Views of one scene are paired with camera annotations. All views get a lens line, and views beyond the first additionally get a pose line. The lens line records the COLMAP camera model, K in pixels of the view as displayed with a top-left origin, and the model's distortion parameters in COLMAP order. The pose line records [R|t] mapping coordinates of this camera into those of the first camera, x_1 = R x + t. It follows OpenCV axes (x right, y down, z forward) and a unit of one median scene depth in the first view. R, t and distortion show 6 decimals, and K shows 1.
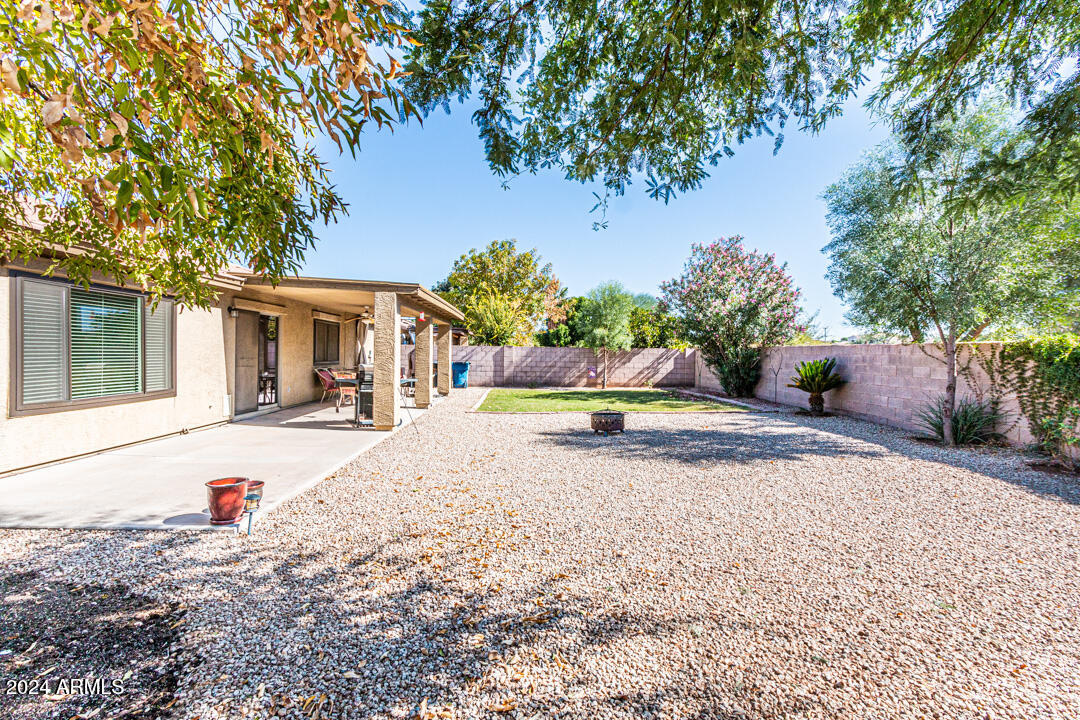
lens RADIAL K [[487.4, 0, 537.0], [0, 487.4, 359.7], [0, 0, 1]] dist [-0.001931, -0.000013]
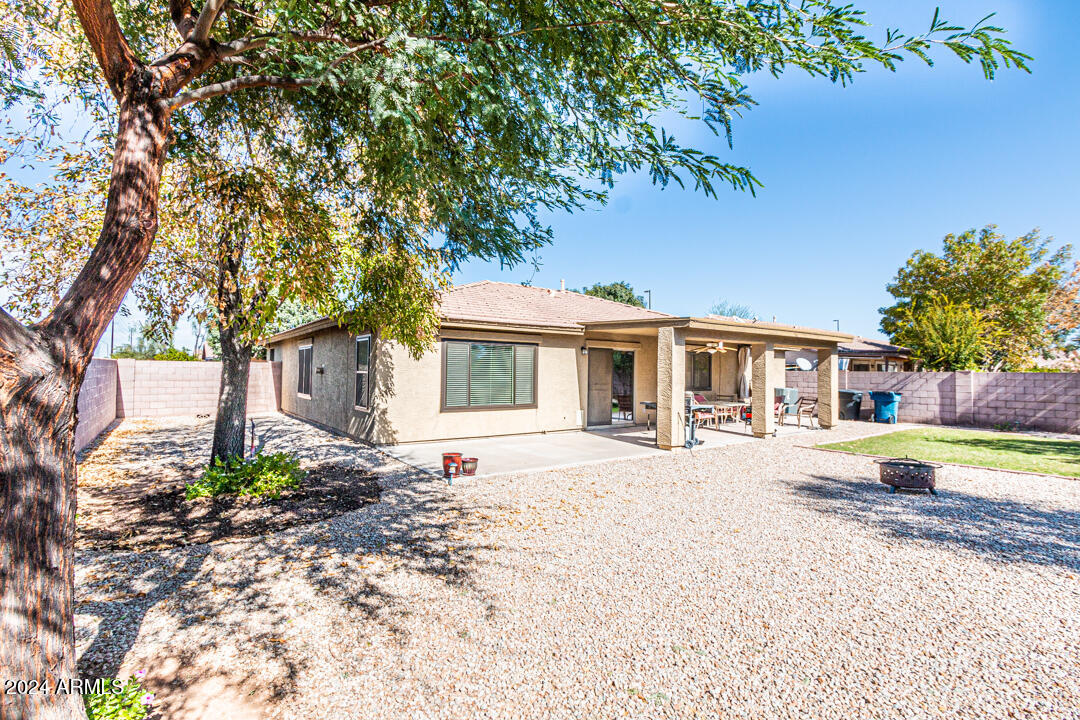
lens RADIAL K [[487.4, 0, 537.8], [0, 487.4, 360.9], [0, 0, 1]] dist [-0.001931, -0.000013]
pose [[0.561758, -0.027702, -0.826837, 0.522995], [-0.015356, 0.998918, -0.043900, -0.006054], [0.827159, 0.037358, 0.560725, 0.135964]]
